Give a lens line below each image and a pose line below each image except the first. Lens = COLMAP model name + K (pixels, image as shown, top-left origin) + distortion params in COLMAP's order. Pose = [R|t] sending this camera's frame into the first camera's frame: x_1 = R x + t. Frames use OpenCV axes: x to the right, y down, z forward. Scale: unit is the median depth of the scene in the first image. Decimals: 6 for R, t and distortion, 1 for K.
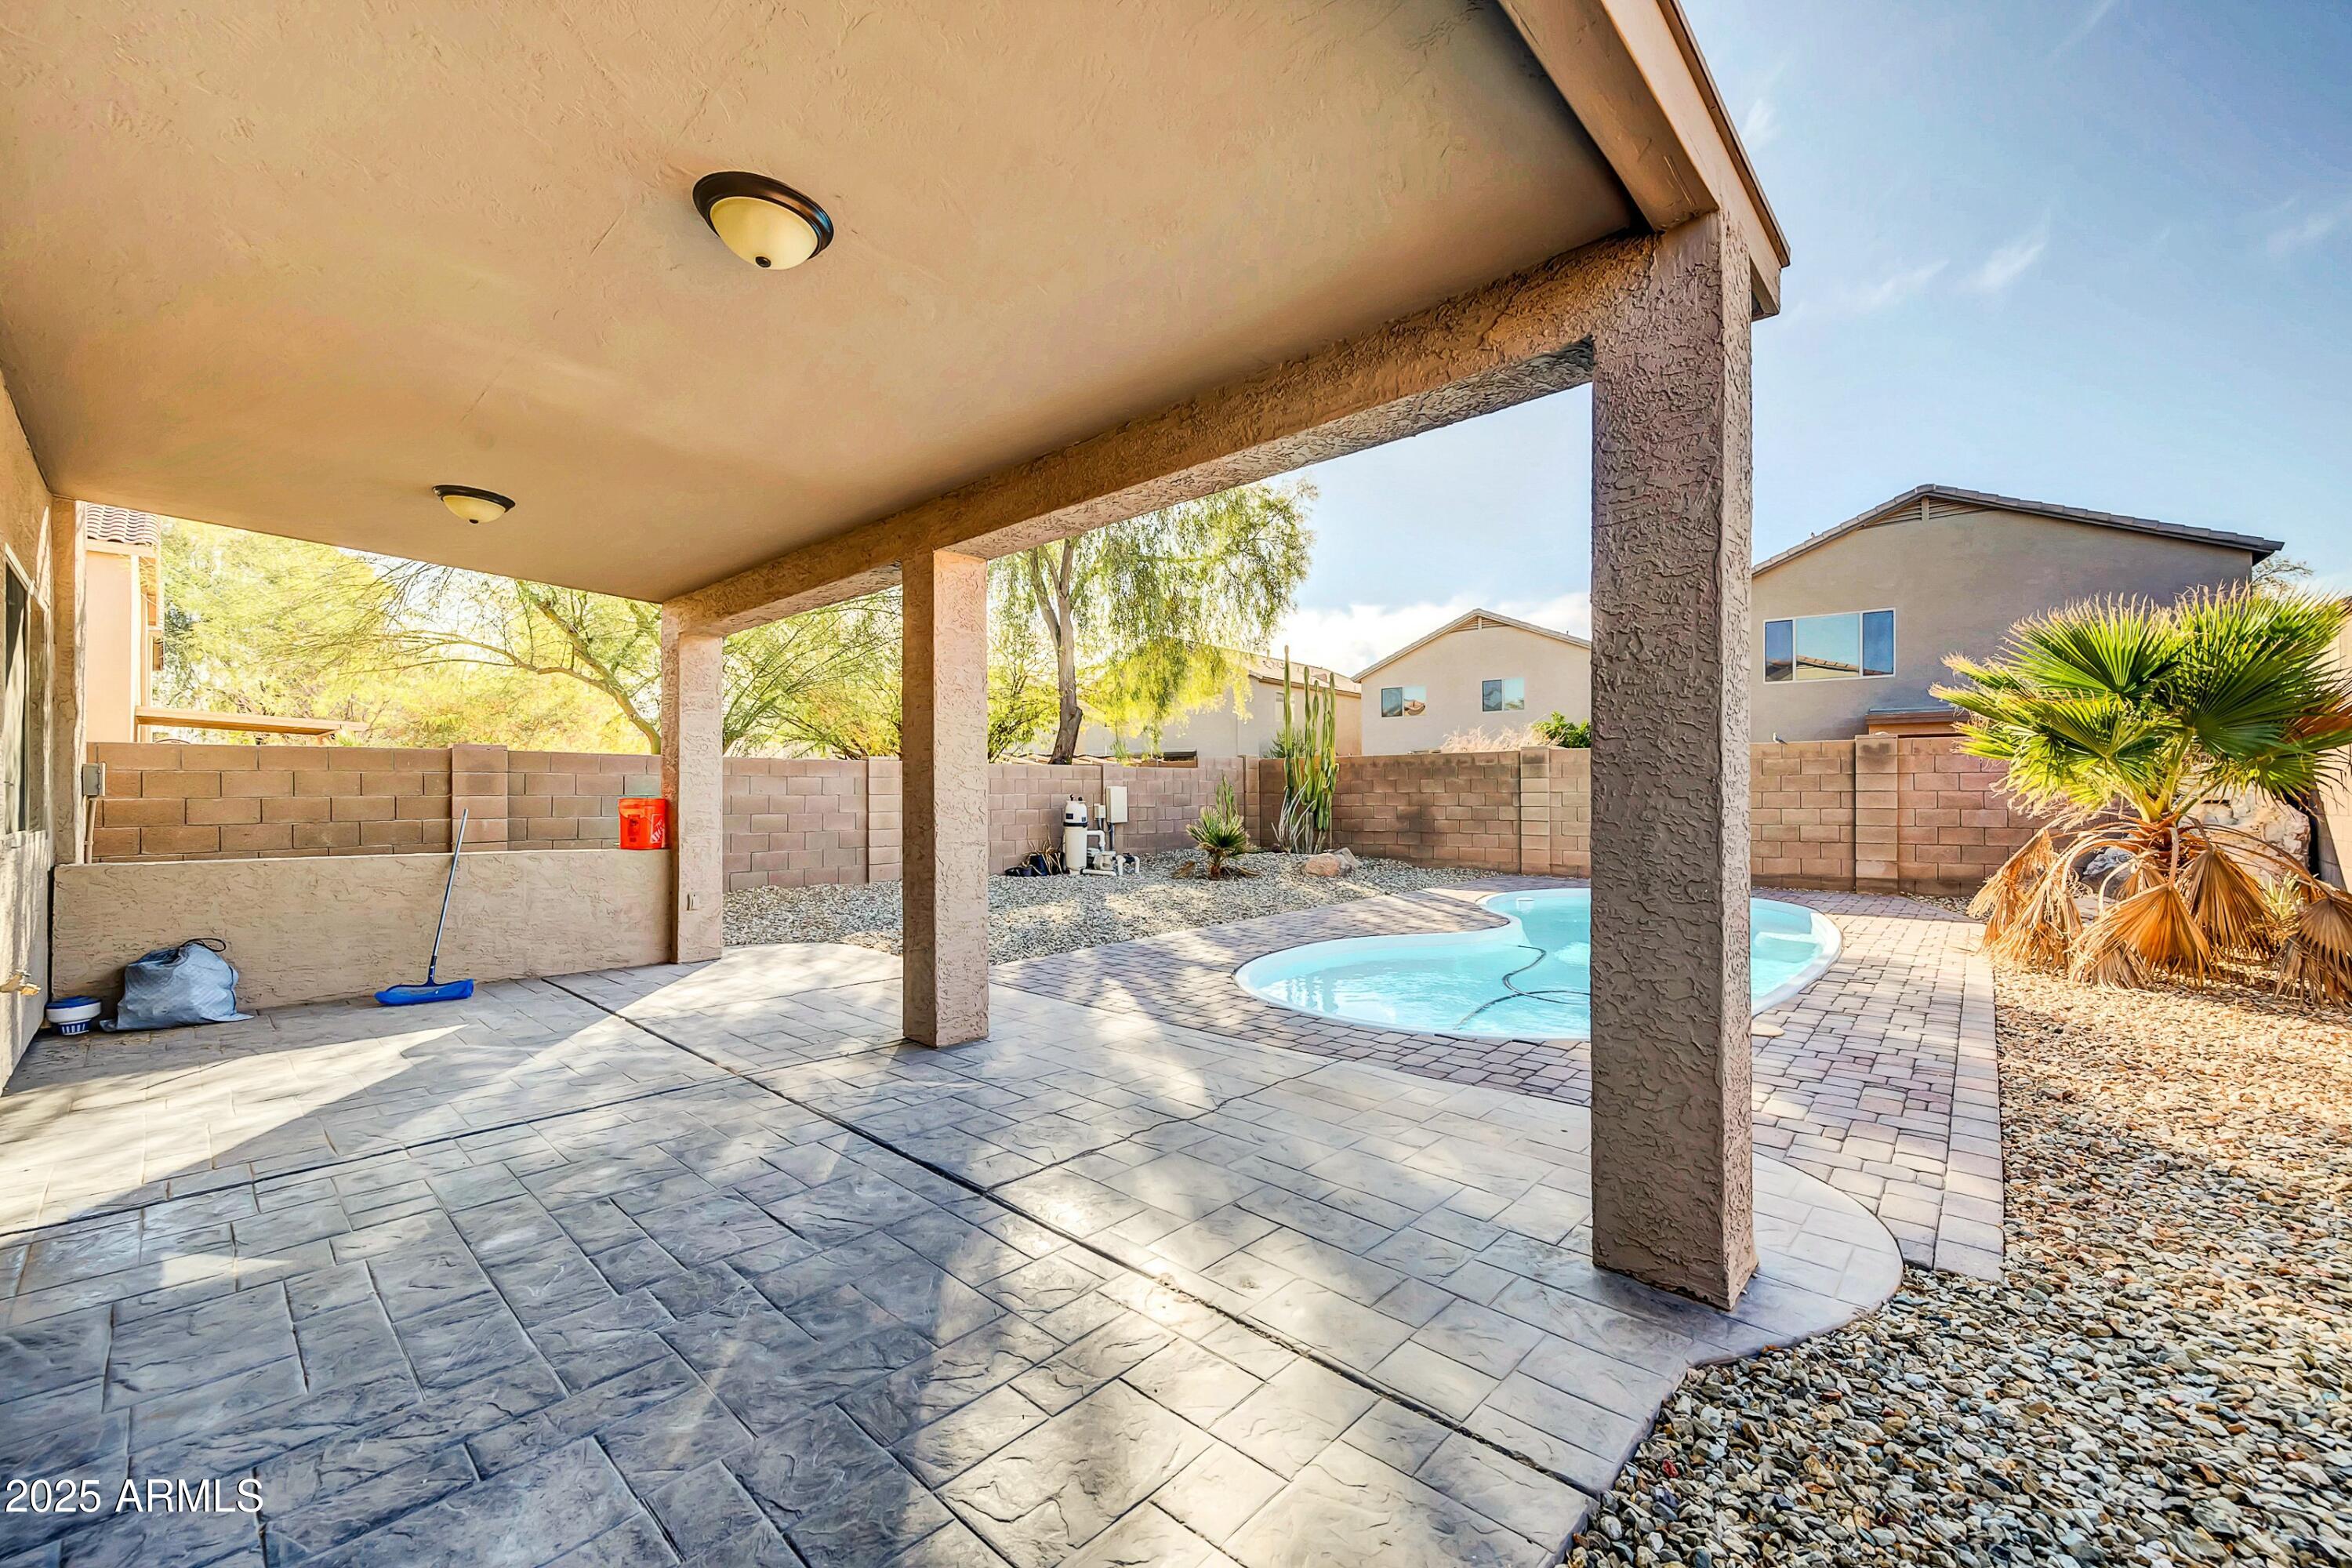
lens RADIAL K [[933.0, 0, 1166.4], [0, 933.0, 792.0], [0, 0, 1]] dist [-0.001417, 0.000031]
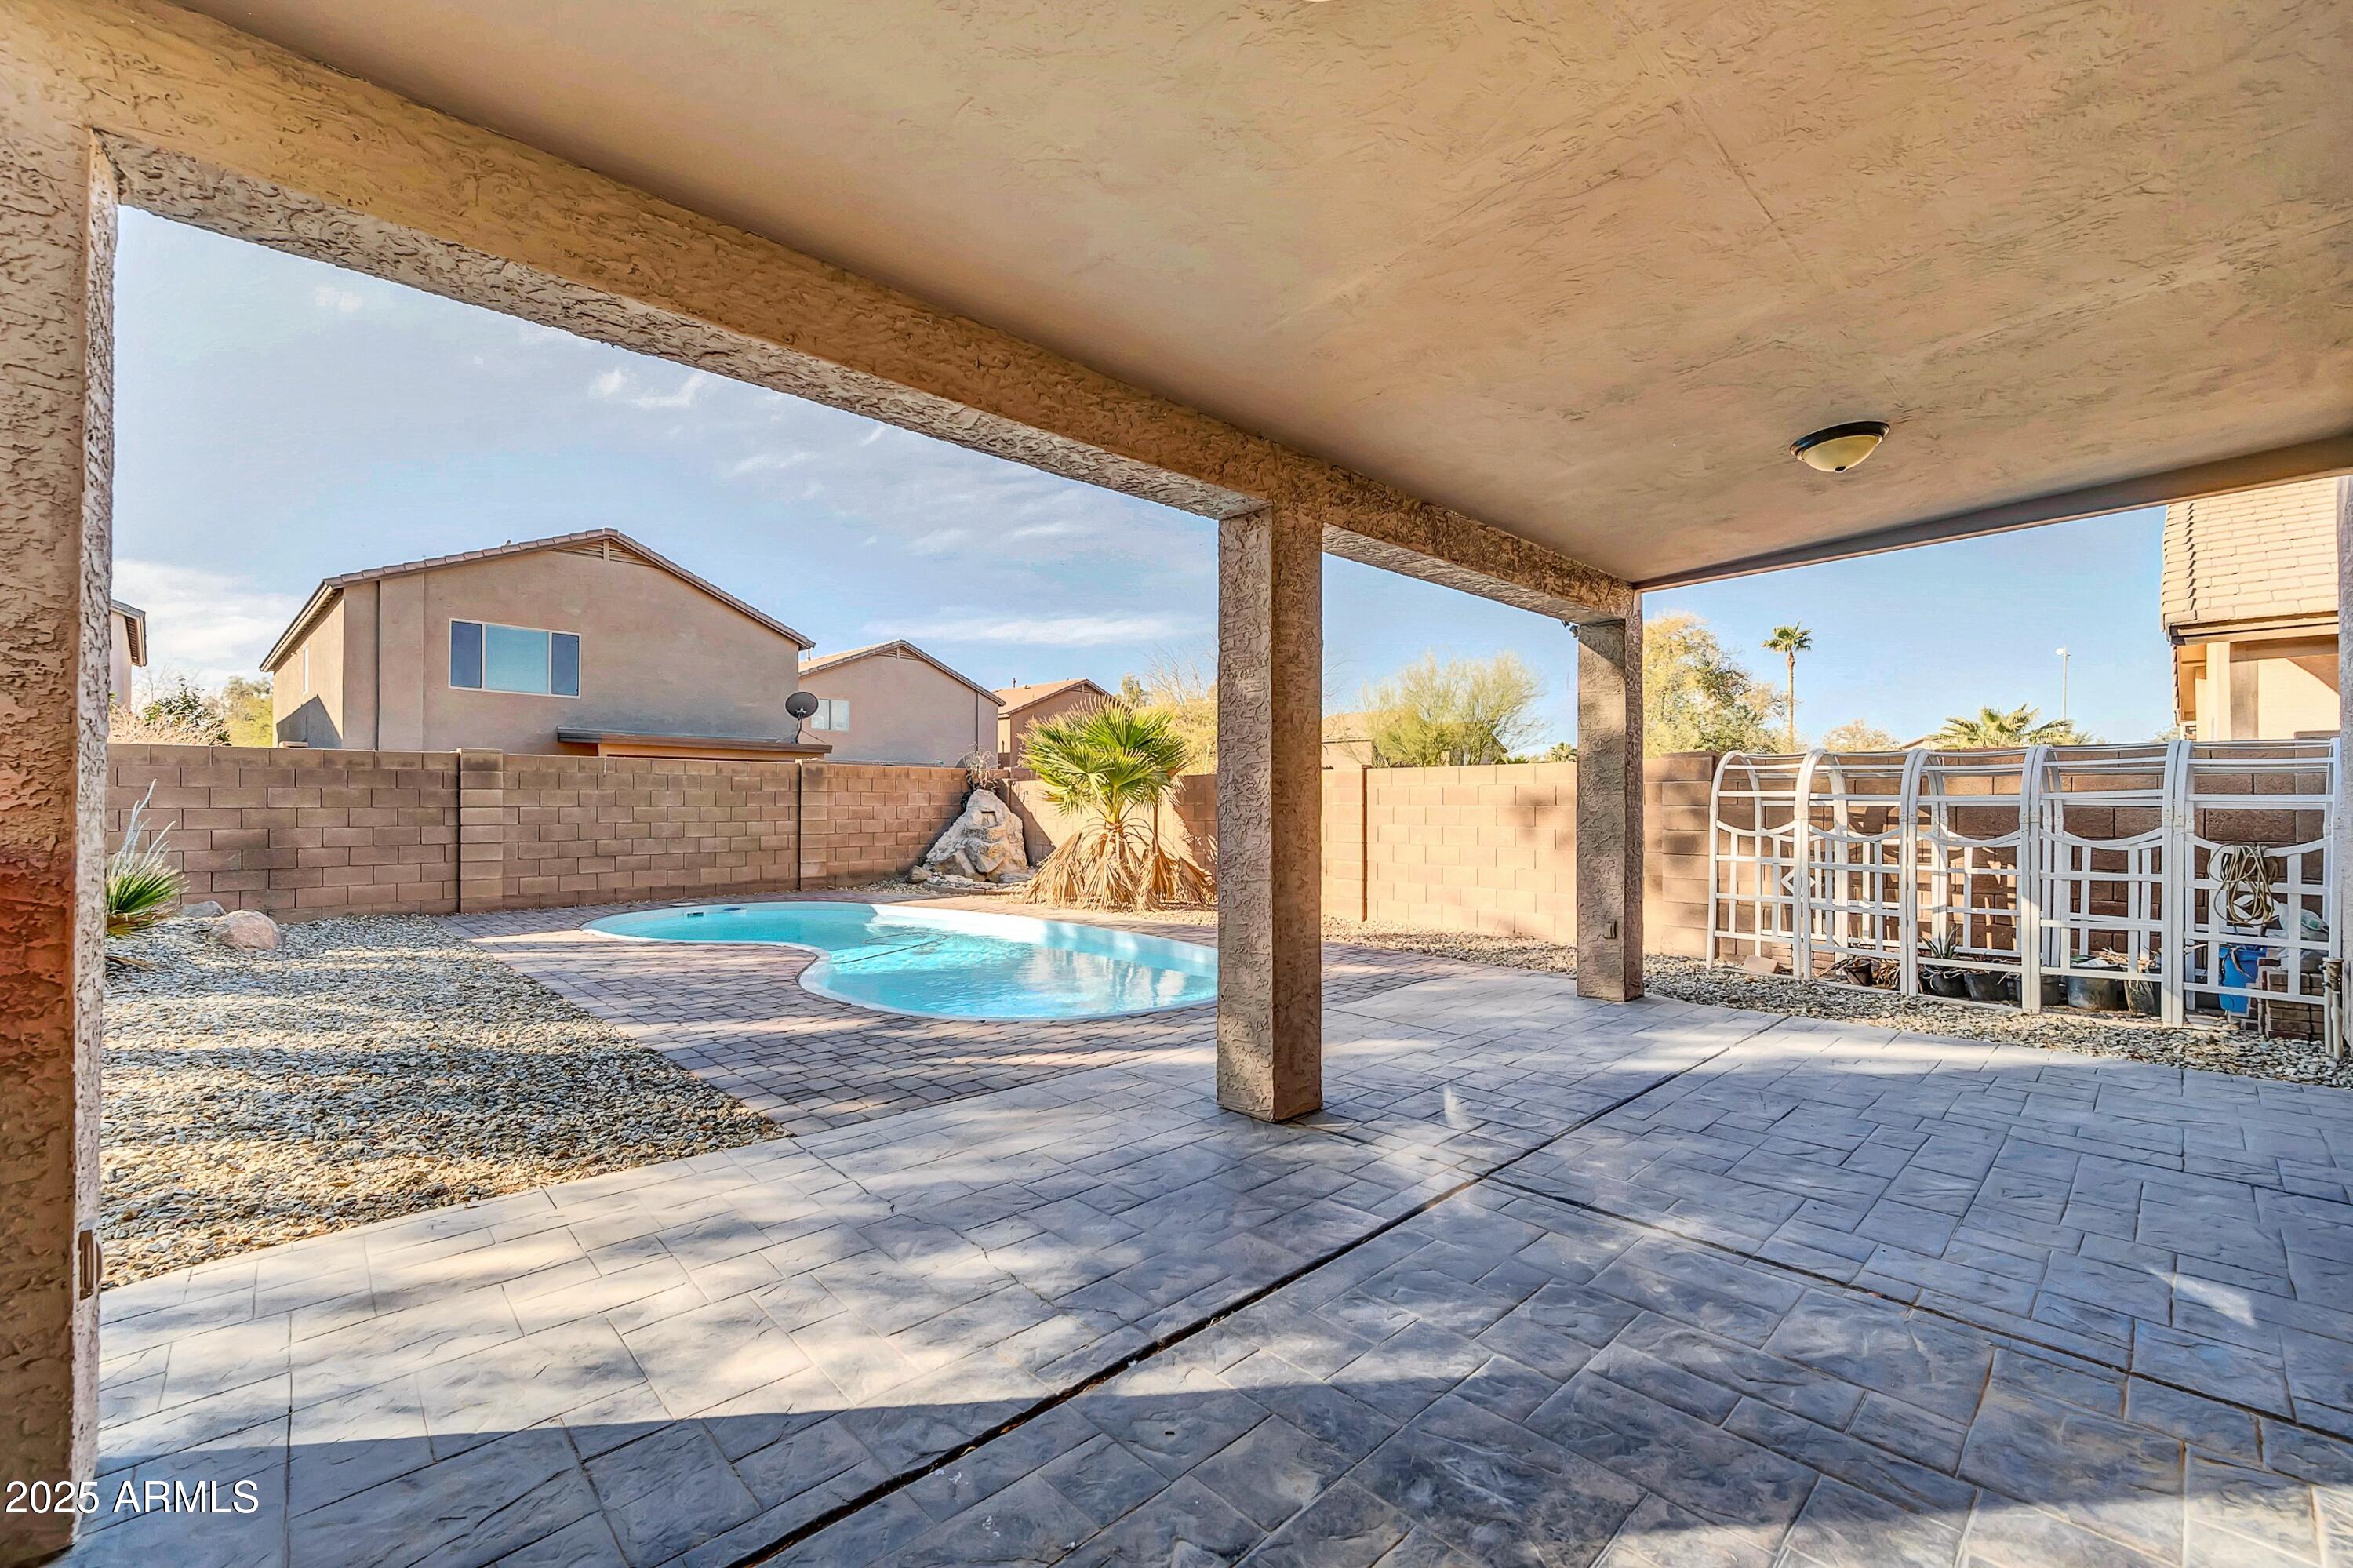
lens RADIAL K [[950.7, 0, 1184.9], [0, 950.7, 778.5], [0, 0, 1]] dist [0.000224, -0.000462]
pose [[0.063960, 0.028708, 0.997539, -0.438813], [-0.000592, 0.999587, -0.028729, -0.001280], [-0.997952, 0.001247, 0.063951, 0.413786]]
